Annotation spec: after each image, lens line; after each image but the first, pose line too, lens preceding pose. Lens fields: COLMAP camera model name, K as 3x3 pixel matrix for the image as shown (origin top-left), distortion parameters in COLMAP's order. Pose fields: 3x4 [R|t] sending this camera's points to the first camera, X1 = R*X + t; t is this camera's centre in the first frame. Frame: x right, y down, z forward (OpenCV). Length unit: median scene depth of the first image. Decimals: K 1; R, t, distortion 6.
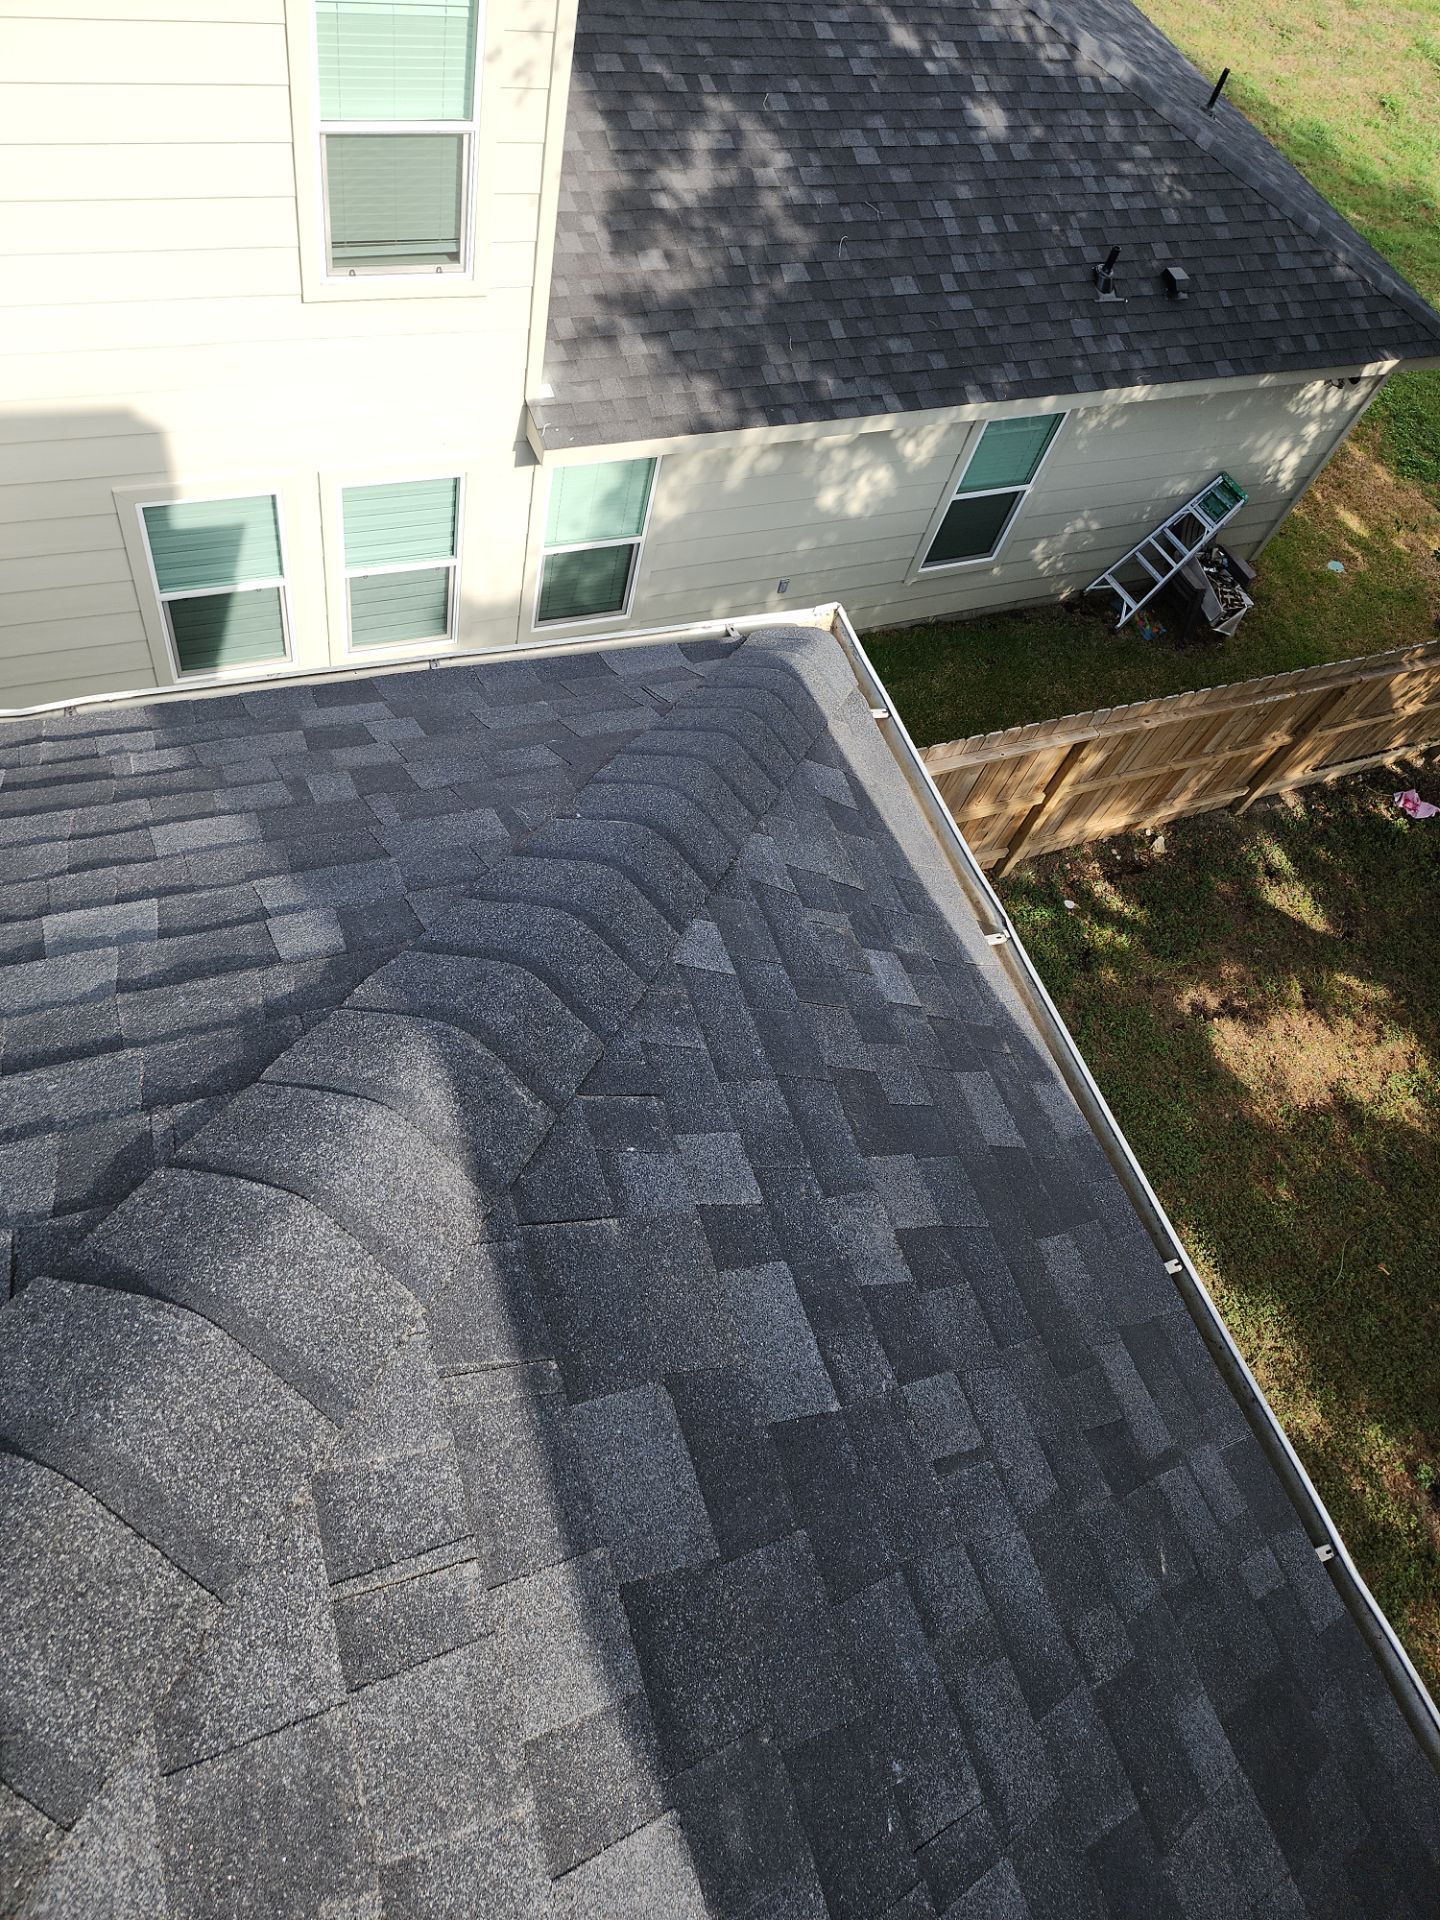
lens RADIAL K [[1299.1, 0, 709.2], [0, 1299.1, 942.1], [0, 0, 1]] dist [0.080615, -0.069491]
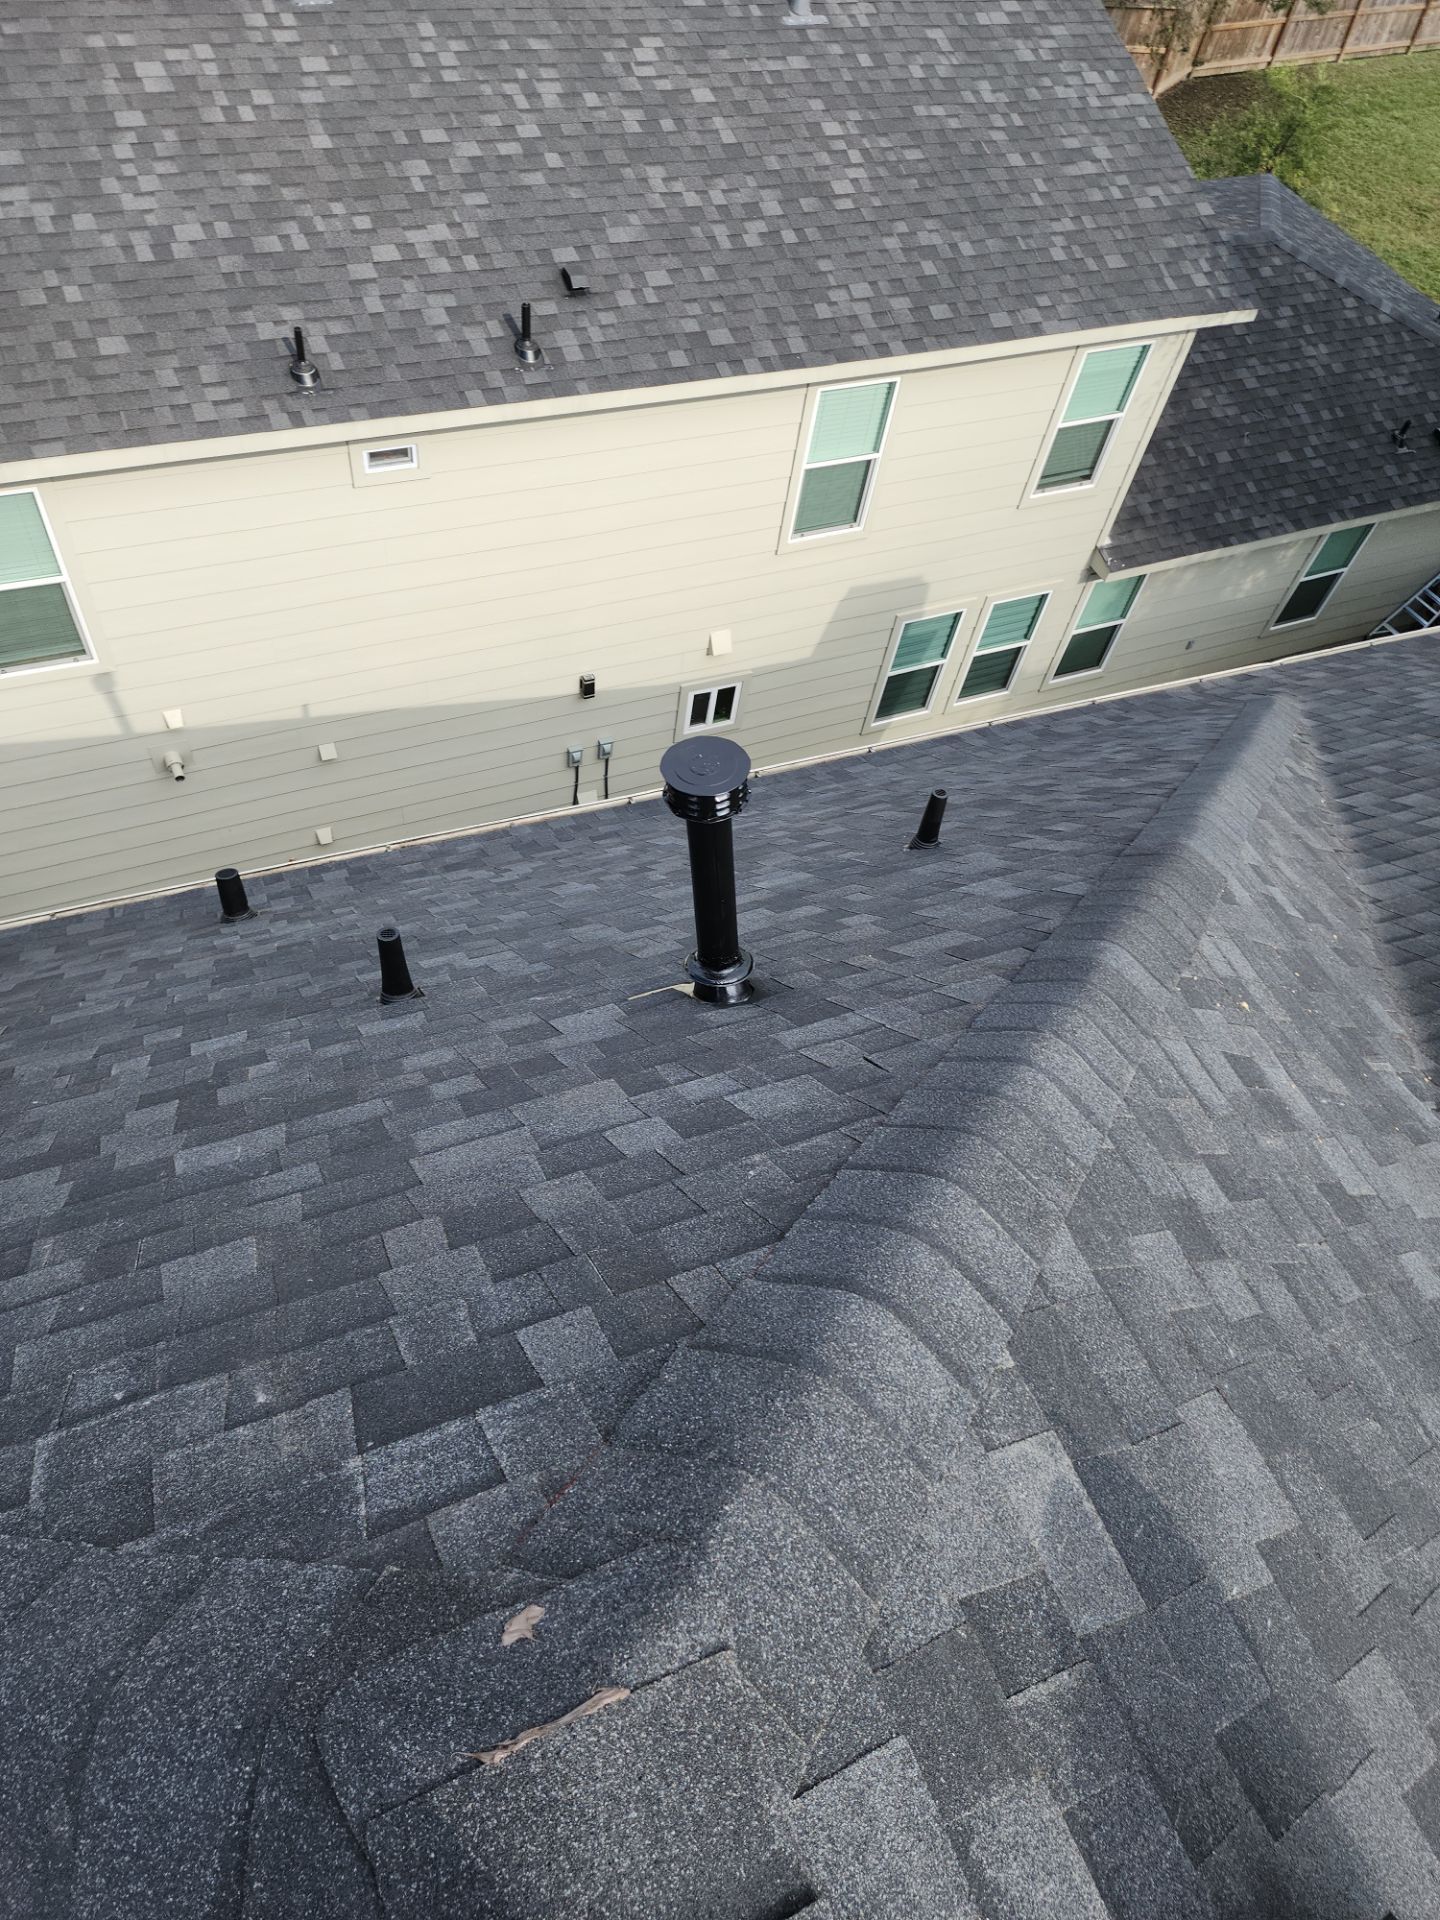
lens RADIAL K [[1367.7, 0, 760.8], [0, 1367.7, 999.1], [0, 0, 1]] dist [0.039294, -0.036081]
pose [[0.995717, -0.087375, -0.030233, -0.390039], [0.085179, 0.994073, -0.067557, 0.181180], [0.035956, 0.064693, 0.997257, -0.532073]]
